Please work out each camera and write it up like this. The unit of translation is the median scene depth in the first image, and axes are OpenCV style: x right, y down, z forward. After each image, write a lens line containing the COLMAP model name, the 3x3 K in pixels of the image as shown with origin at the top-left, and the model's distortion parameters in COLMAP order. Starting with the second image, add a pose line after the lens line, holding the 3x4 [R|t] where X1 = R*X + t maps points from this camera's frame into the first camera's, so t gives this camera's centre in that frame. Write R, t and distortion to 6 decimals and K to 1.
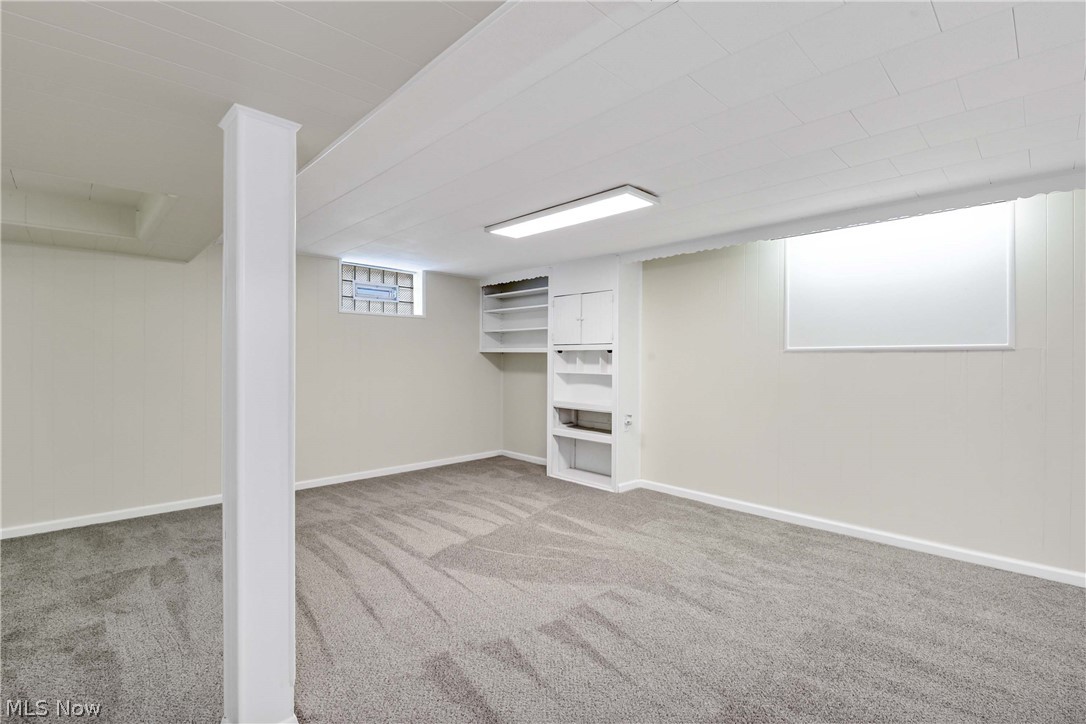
lens RADIAL K [[495.6, 0, 543.0], [0, 495.6, 362.0], [0, 0, 1]] dist [-0.001860, -0.010705]
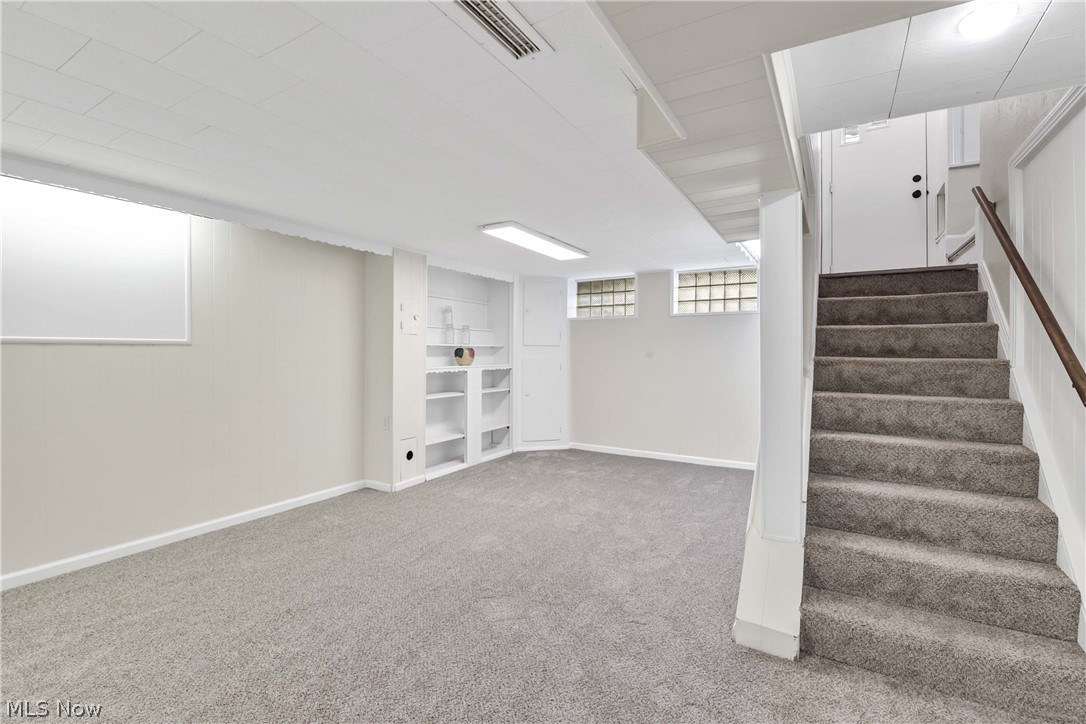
lens RADIAL K [[491.3, 0, 540.1], [0, 491.3, 357.8], [0, 0, 1]] dist [-0.000320, -0.012144]
pose [[-0.252256, -0.013418, 0.967568, -0.273101], [0.006658, 0.999856, 0.015601, -0.004918], [-0.967638, 0.010377, -0.252130, 0.375960]]
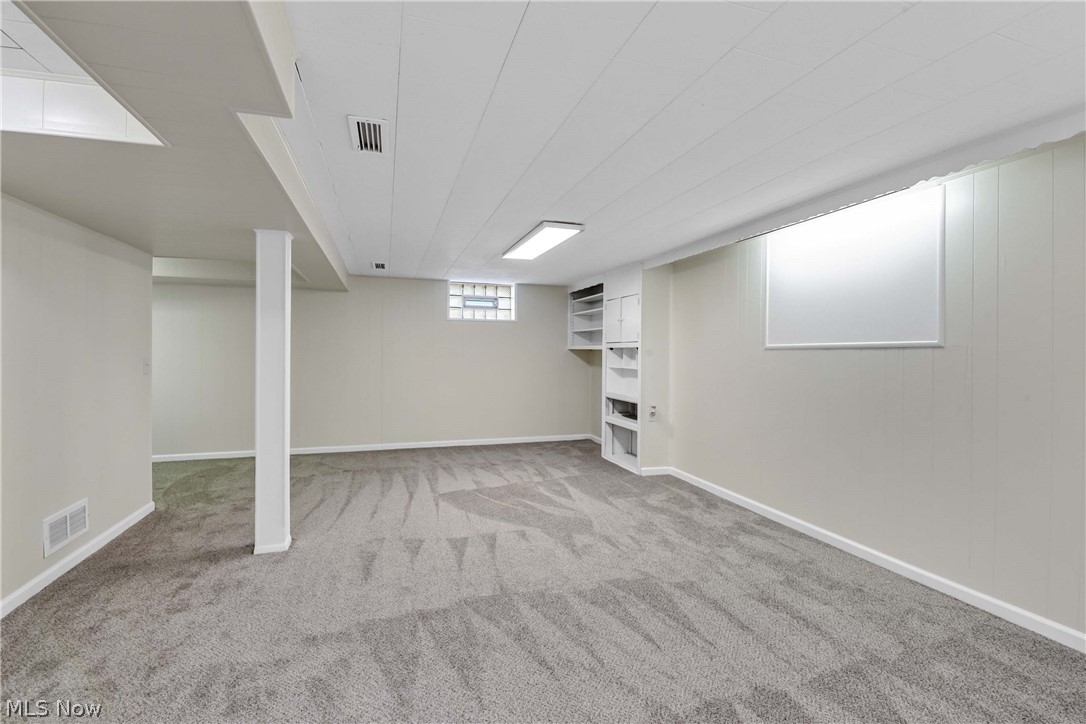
lens RADIAL K [[491.3, 0, 540.1], [0, 491.3, 357.8], [0, 0, 1]] dist [-0.000320, -0.012144]
pose [[0.895774, 0.006921, -0.444455, 0.526181], [-0.007375, 0.999973, 0.000709, 0.000129], [0.444448, 0.002642, 0.895801, -0.110109]]
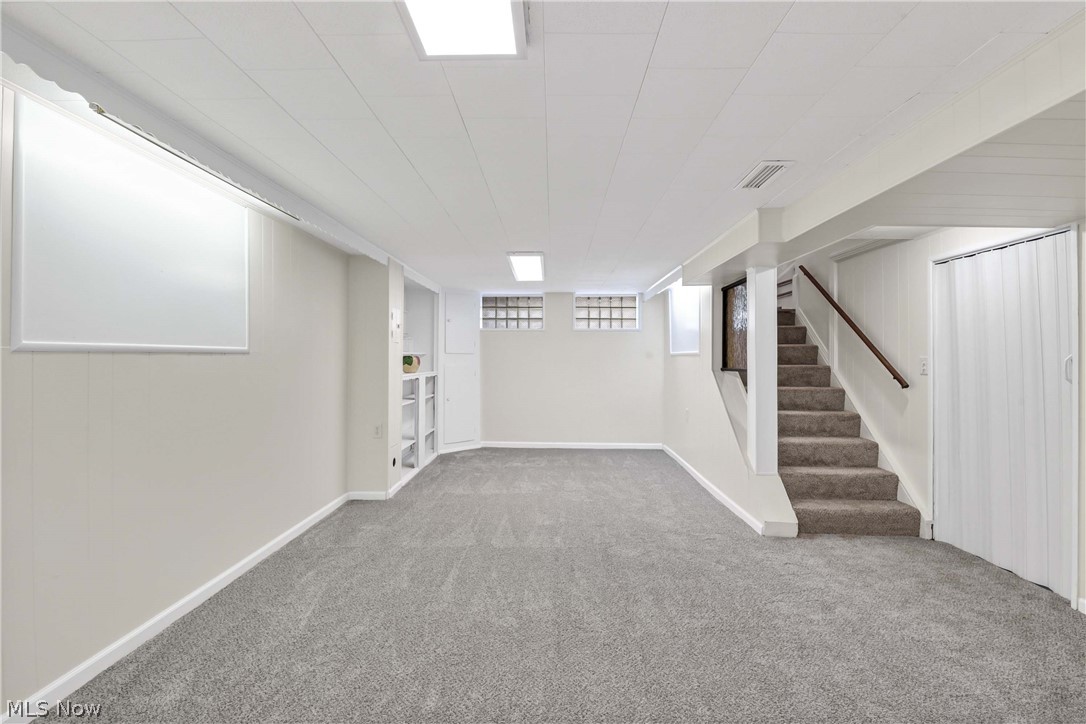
lens RADIAL K [[495.6, 0, 543.0], [0, 495.6, 362.0], [0, 0, 1]] dist [-0.001860, -0.010705]
pose [[-0.704146, -0.010034, 0.709984, -0.161751], [0.001041, 0.999884, 0.015164, -0.016338], [-0.710054, 0.011416, -0.704055, 0.980227]]
